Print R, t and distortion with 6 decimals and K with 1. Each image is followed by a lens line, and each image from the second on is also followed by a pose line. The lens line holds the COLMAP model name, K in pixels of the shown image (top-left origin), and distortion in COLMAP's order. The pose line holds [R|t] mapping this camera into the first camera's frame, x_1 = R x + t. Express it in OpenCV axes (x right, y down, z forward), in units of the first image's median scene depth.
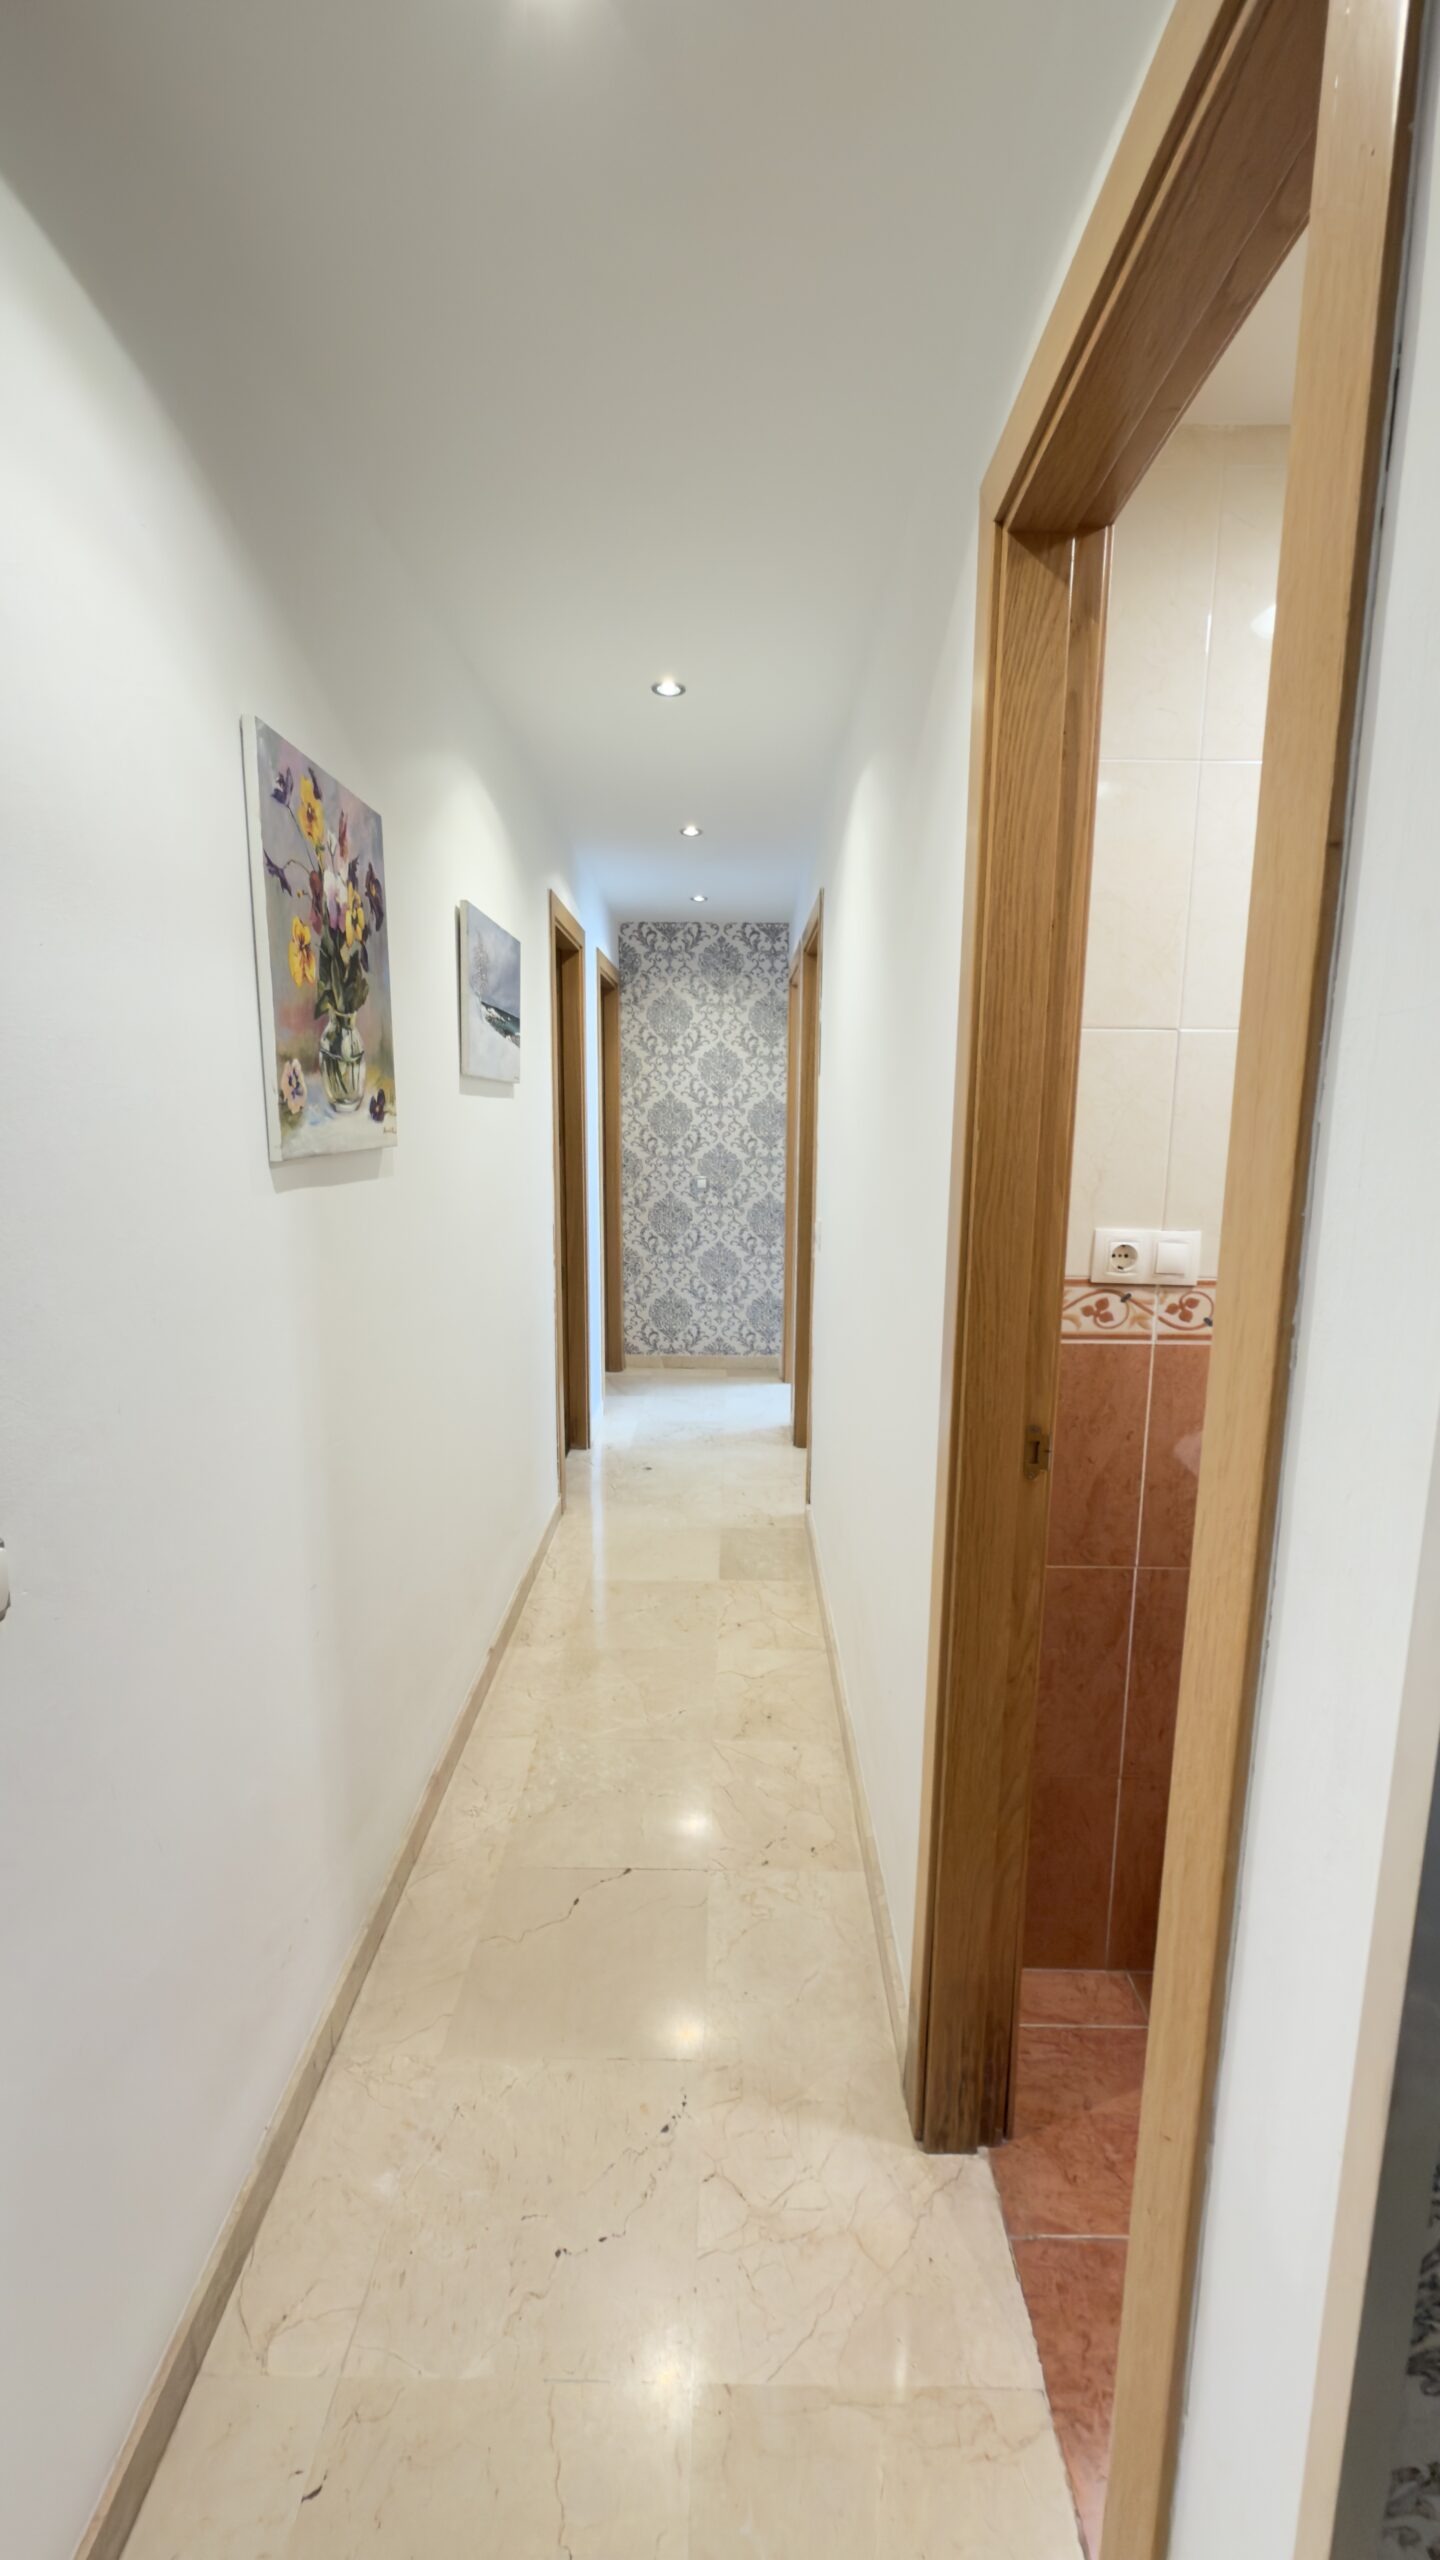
lens RADIAL K [[1028.4, 0, 722.9], [0, 1028.4, 1276.7], [0, 0, 1]] dist [0.000994, 0.000084]
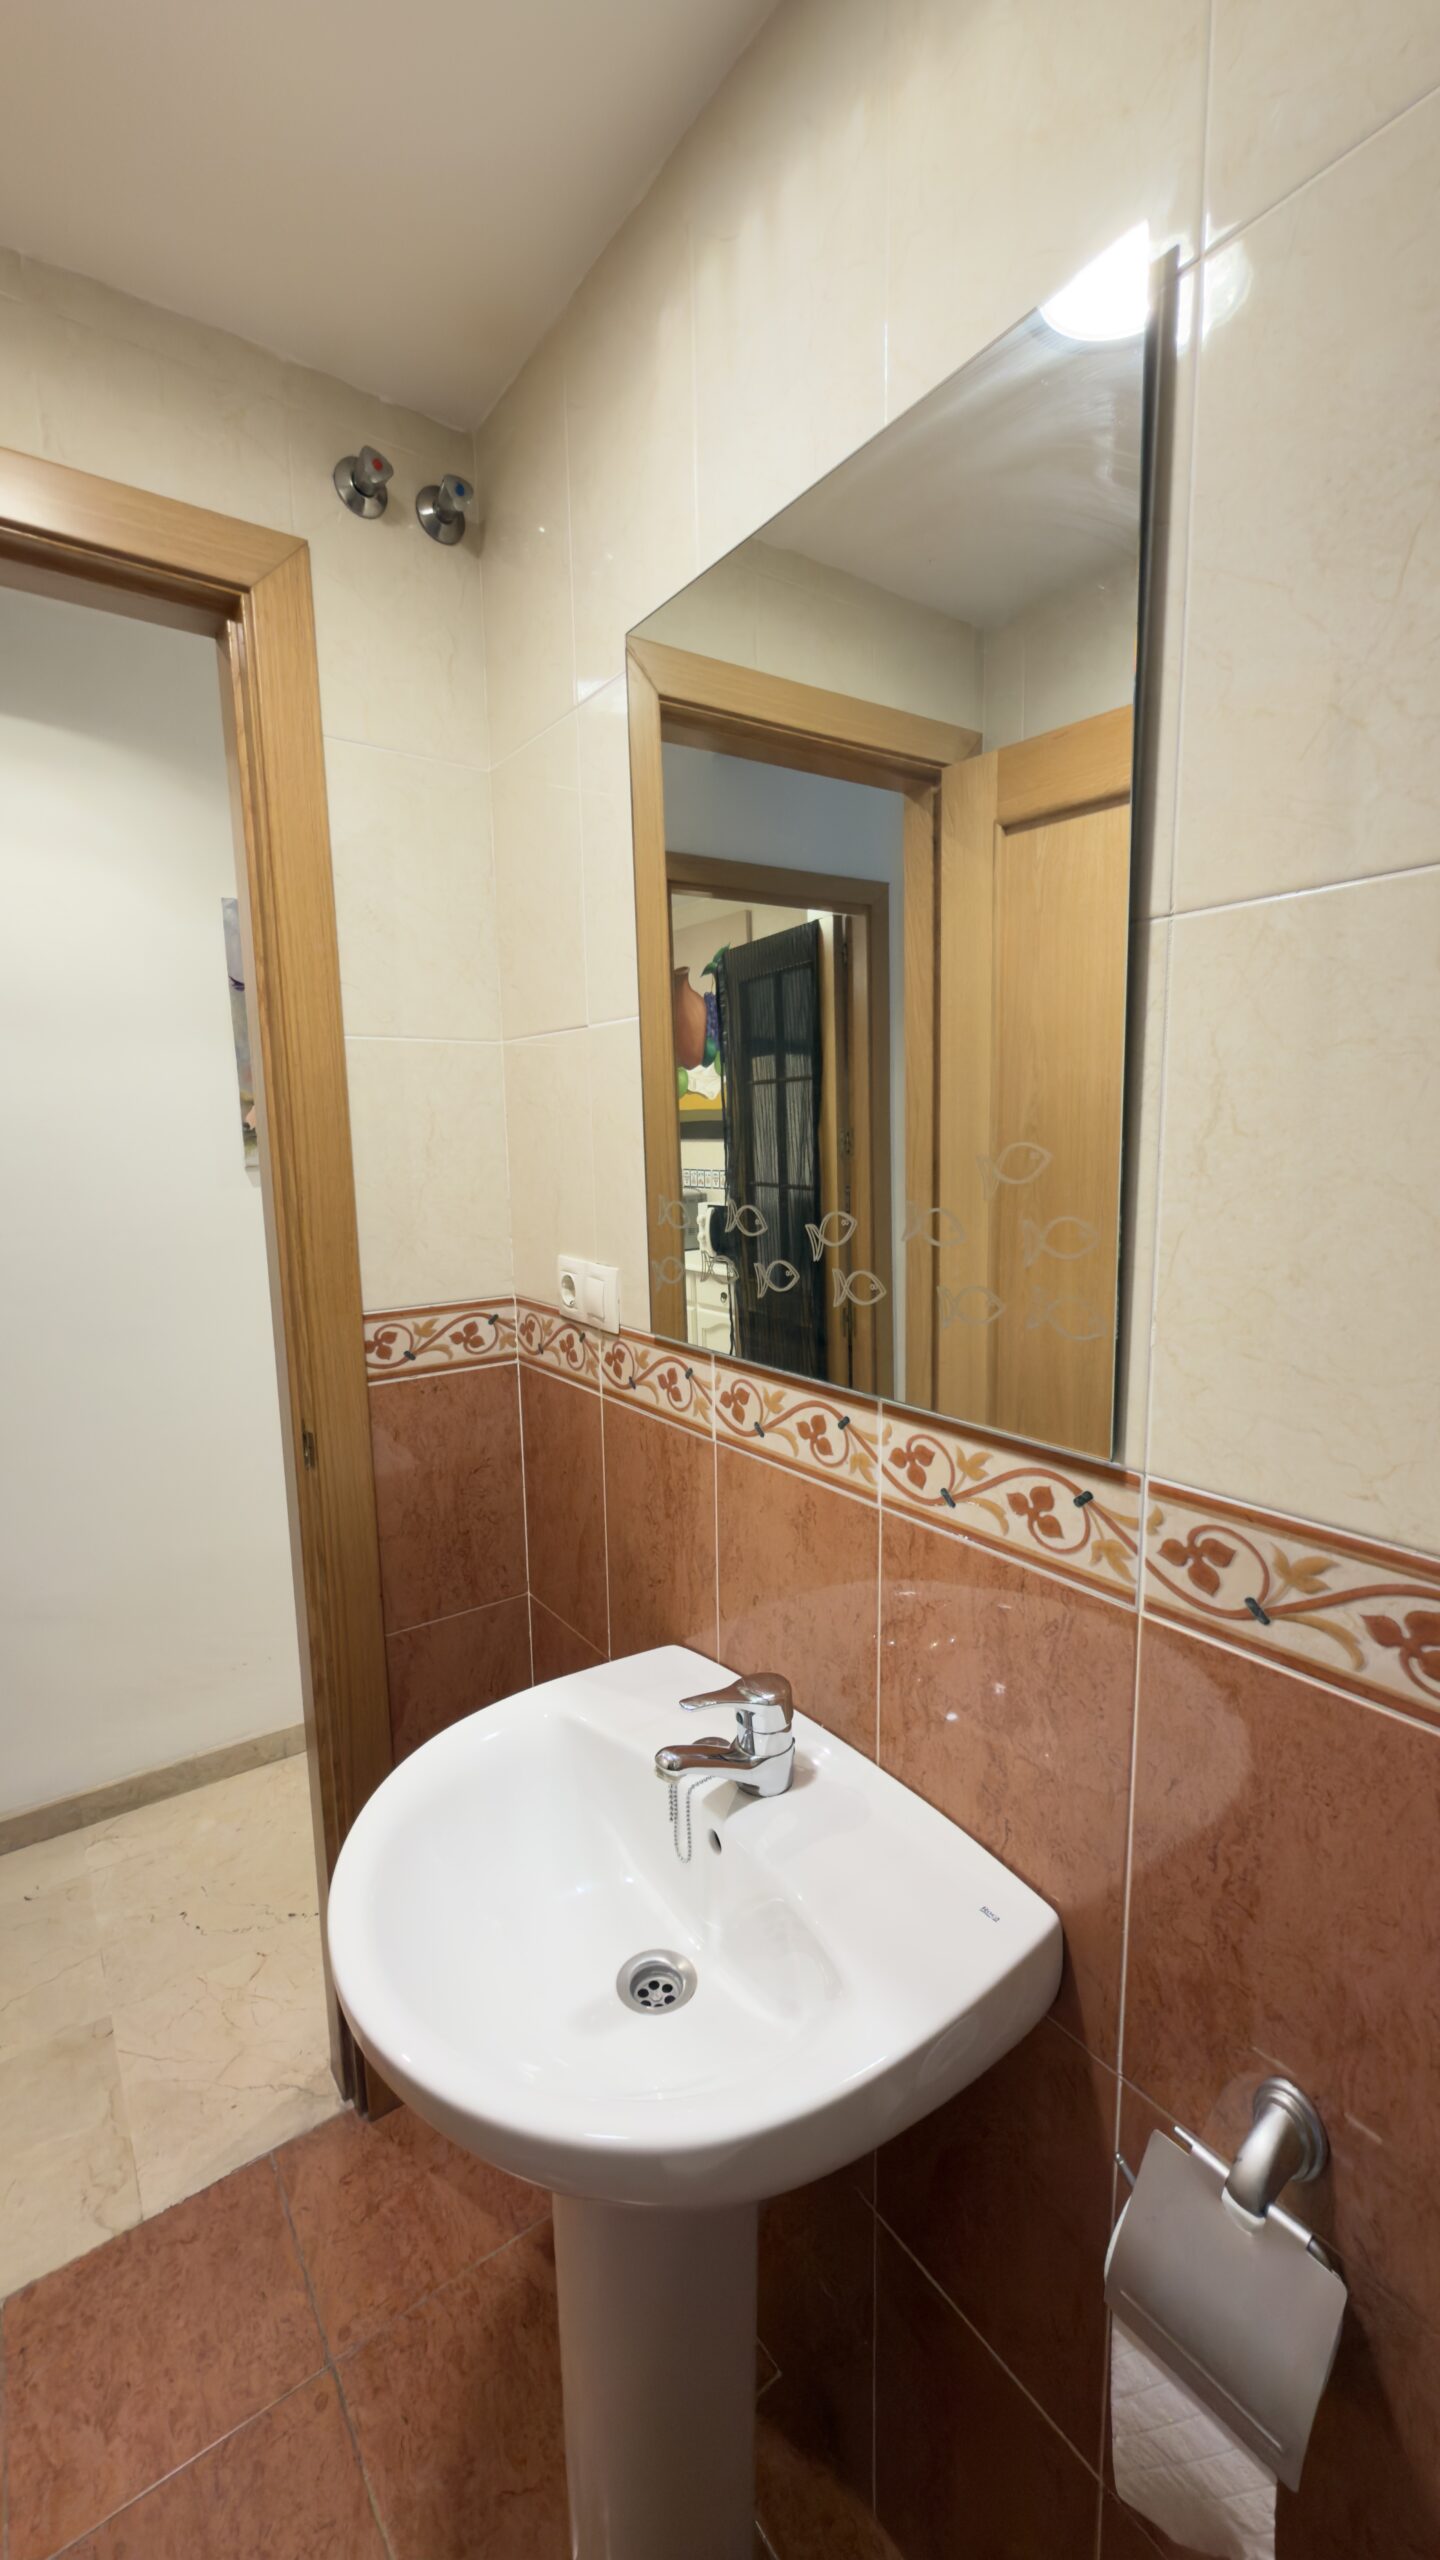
lens RADIAL K [[1028.4, 0, 722.9], [0, 1028.4, 1276.7], [0, 0, 1]] dist [0.000994, 0.000084]
pose [[0.583682, 0.090328, -0.806943, 1.255033], [-0.099394, 0.994268, 0.039403, -0.083272], [0.805876, 0.057206, 0.589314, 0.631352]]
